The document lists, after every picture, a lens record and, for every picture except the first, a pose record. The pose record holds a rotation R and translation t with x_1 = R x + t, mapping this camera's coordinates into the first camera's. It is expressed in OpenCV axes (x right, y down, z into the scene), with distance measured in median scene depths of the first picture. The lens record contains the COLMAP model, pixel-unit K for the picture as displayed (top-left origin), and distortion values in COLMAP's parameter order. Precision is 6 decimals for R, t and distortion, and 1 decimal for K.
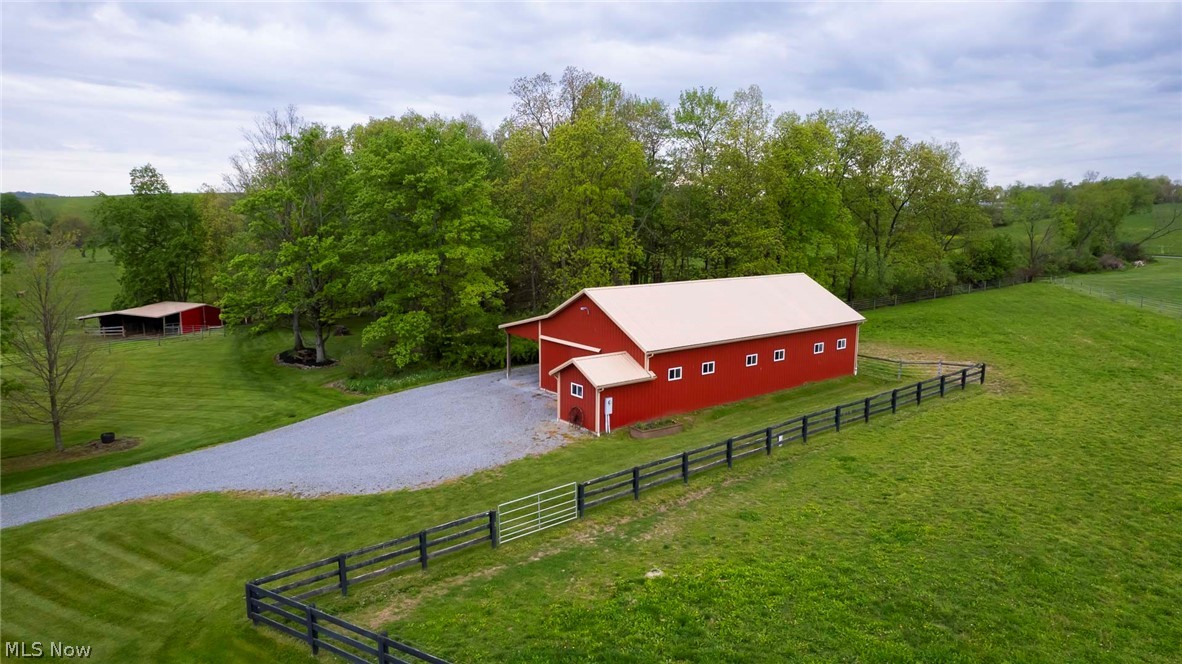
lens RADIAL K [[758.9, 0, 596.9], [0, 758.9, 330.7], [0, 0, 1]] dist [-0.078311, 0.070200]
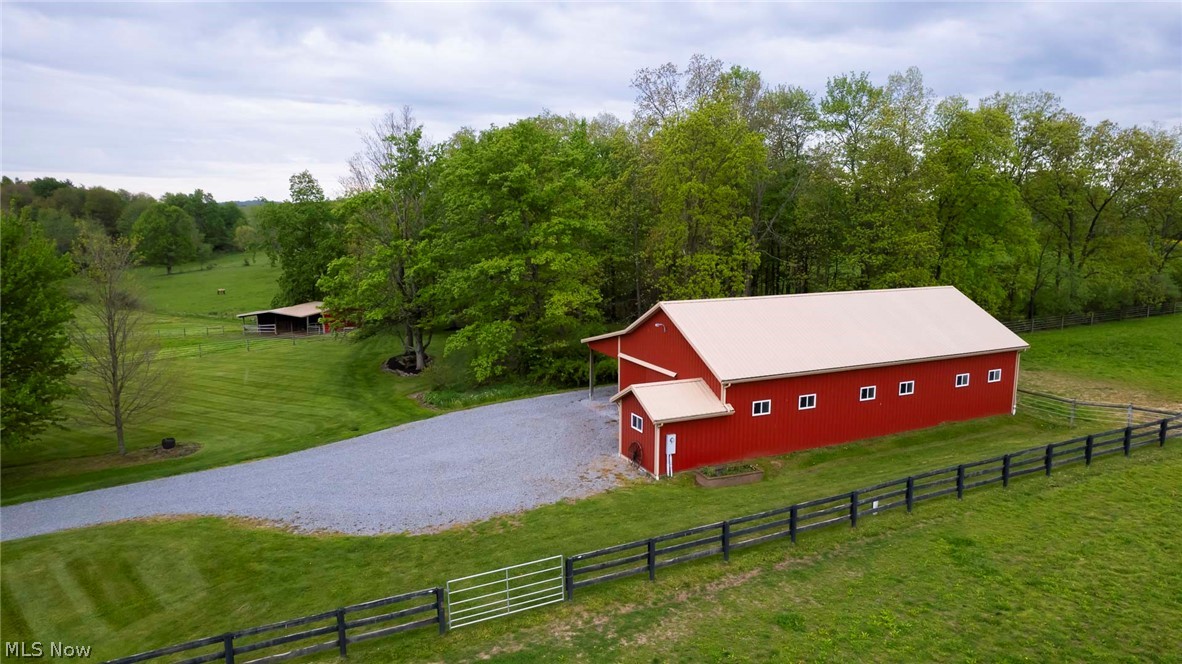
lens RADIAL K [[758.9, 0, 596.9], [0, 758.9, 330.7], [0, 0, 1]] dist [-0.078311, 0.070200]
pose [[0.973135, 0.028629, -0.228449, 0.088239], [-0.029748, 0.999556, -0.001456, -0.015772], [0.228306, 0.008213, 0.973555, 0.121545]]
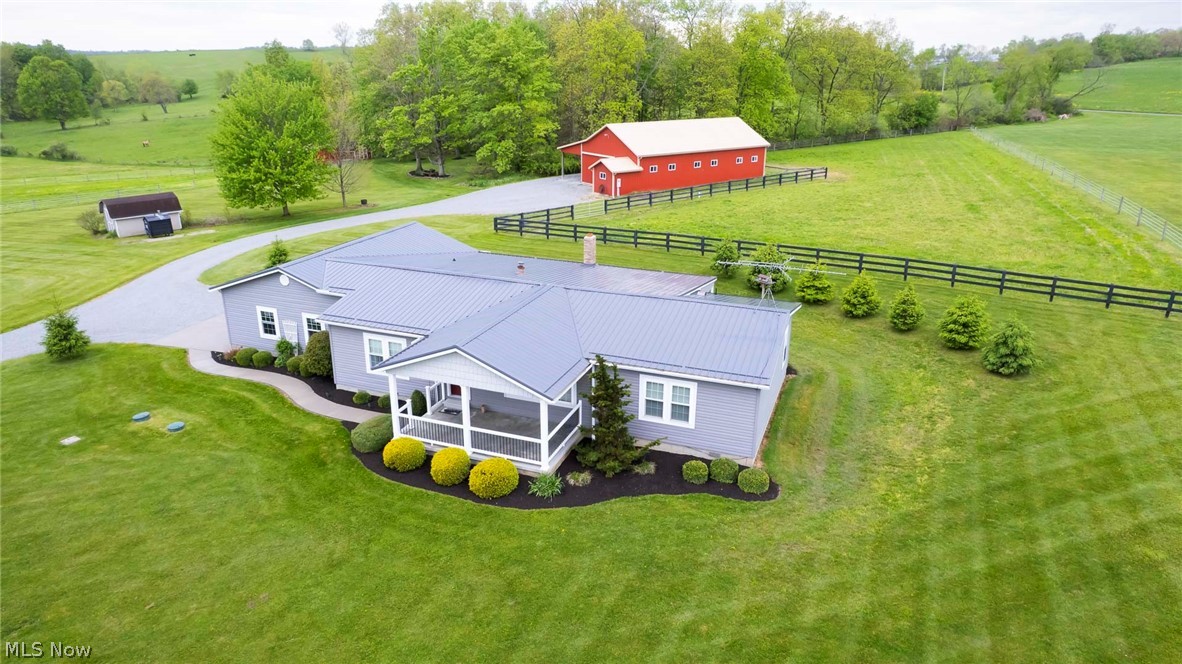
lens RADIAL K [[758.9, 0, 596.9], [0, 758.9, 330.7], [0, 0, 1]] dist [-0.078311, 0.070200]
pose [[0.999731, 0.005122, -0.022602, 0.003573], [-0.000861, 0.982803, 0.184657, 0.082288], [0.023159, -0.184588, 0.982543, -0.747109]]
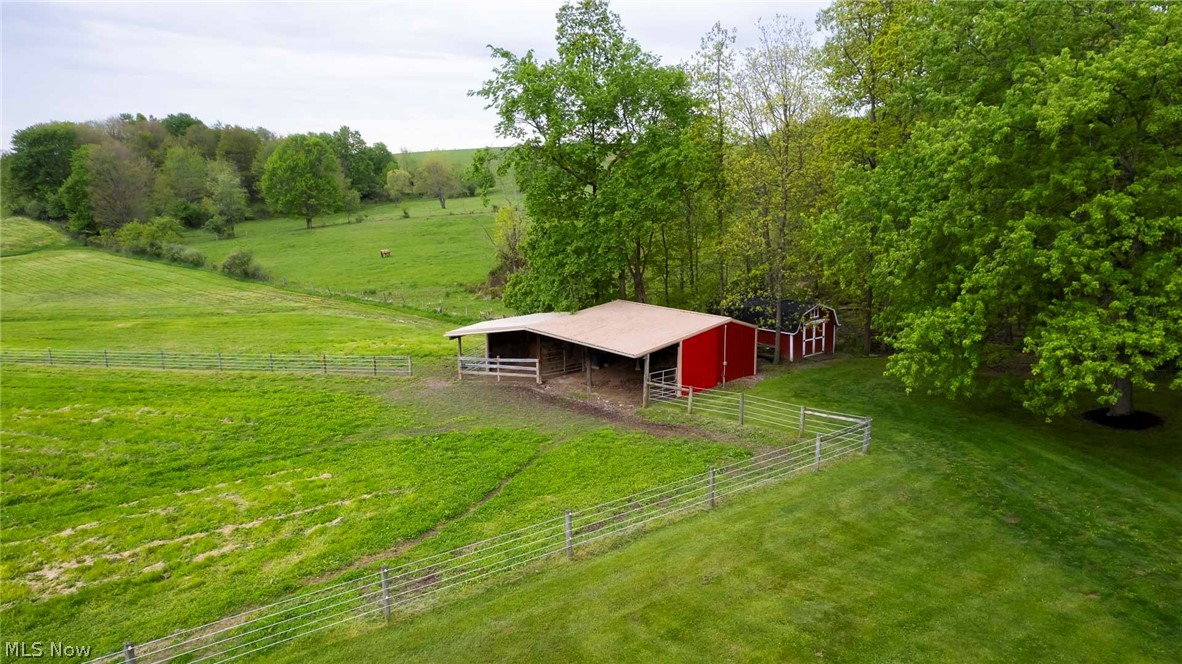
lens RADIAL K [[758.9, 0, 596.9], [0, 758.9, 330.7], [0, 0, 1]] dist [-0.078311, 0.070200]
pose [[0.922231, 0.072644, -0.379754, -0.792304], [-0.053100, 0.996681, 0.061703, -0.090981], [0.382976, -0.036740, 0.923027, 1.097173]]
